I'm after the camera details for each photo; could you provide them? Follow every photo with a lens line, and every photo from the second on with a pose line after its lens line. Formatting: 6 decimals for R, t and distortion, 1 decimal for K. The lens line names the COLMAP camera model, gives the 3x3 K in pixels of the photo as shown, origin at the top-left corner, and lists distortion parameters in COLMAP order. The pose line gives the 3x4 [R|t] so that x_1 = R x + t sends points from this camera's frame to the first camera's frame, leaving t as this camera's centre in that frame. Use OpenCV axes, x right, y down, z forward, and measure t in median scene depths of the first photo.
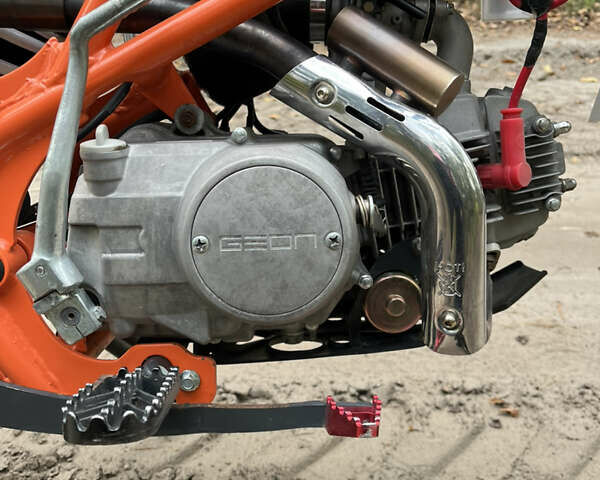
lens RADIAL K [[599.2, 0, 300.0], [0, 599.2, 240.0], [0, 0, 1]] dist [0.090074, -0.167205]
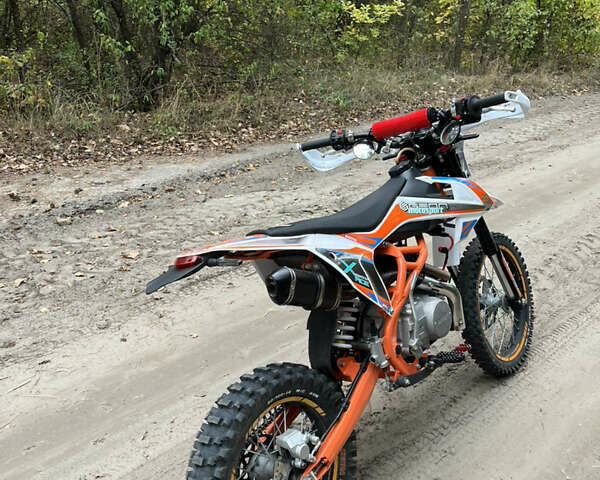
lens RADIAL K [[599.2, 0, 300.0], [0, 599.2, 240.0], [0, 0, 1]] dist [0.090074, -0.167205]
pose [[0.681448, -0.240129, 0.691352, -3.211485], [0.304947, 0.951895, 0.030045, -0.871199], [-0.665309, 0.190352, 0.721893, -1.442743]]
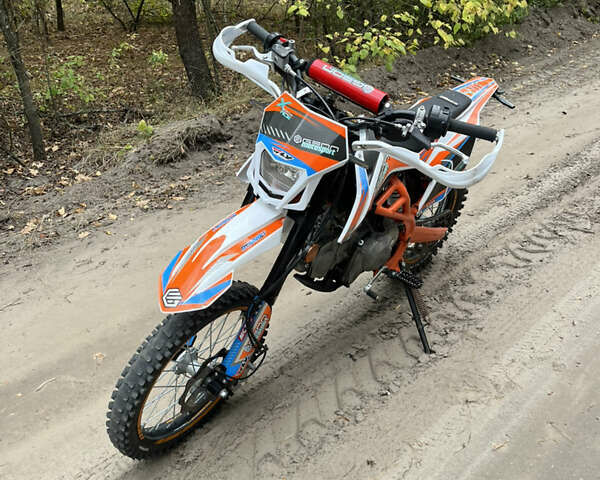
lens RADIAL K [[599.2, 0, 300.0], [0, 599.2, 240.0], [0, 0, 1]] dist [0.090074, -0.167205]
pose [[-0.662870, 0.362878, -0.654922, 2.904636], [-0.277391, 0.693440, 0.664977, -2.755283], [0.695455, 0.622463, -0.359001, 2.418118]]
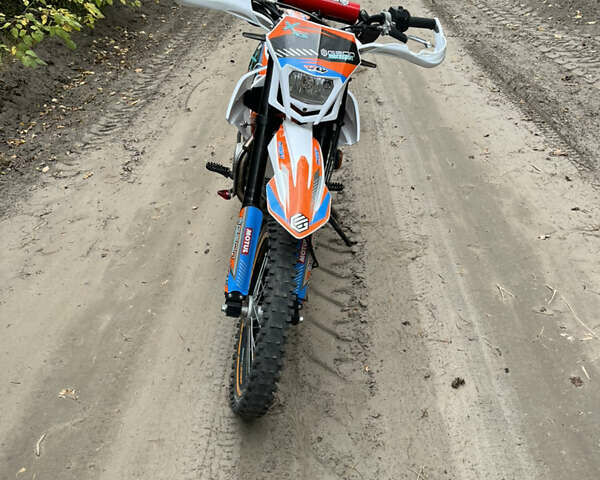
lens RADIAL K [[599.2, 0, 300.0], [0, 599.2, 240.0], [0, 0, 1]] dist [0.090074, -0.167205]
pose [[-0.003445, 0.507958, -0.861375, 4.087272], [-0.348224, 0.806857, 0.477201, -1.821376], [0.937405, 0.301595, 0.174104, 0.665163]]
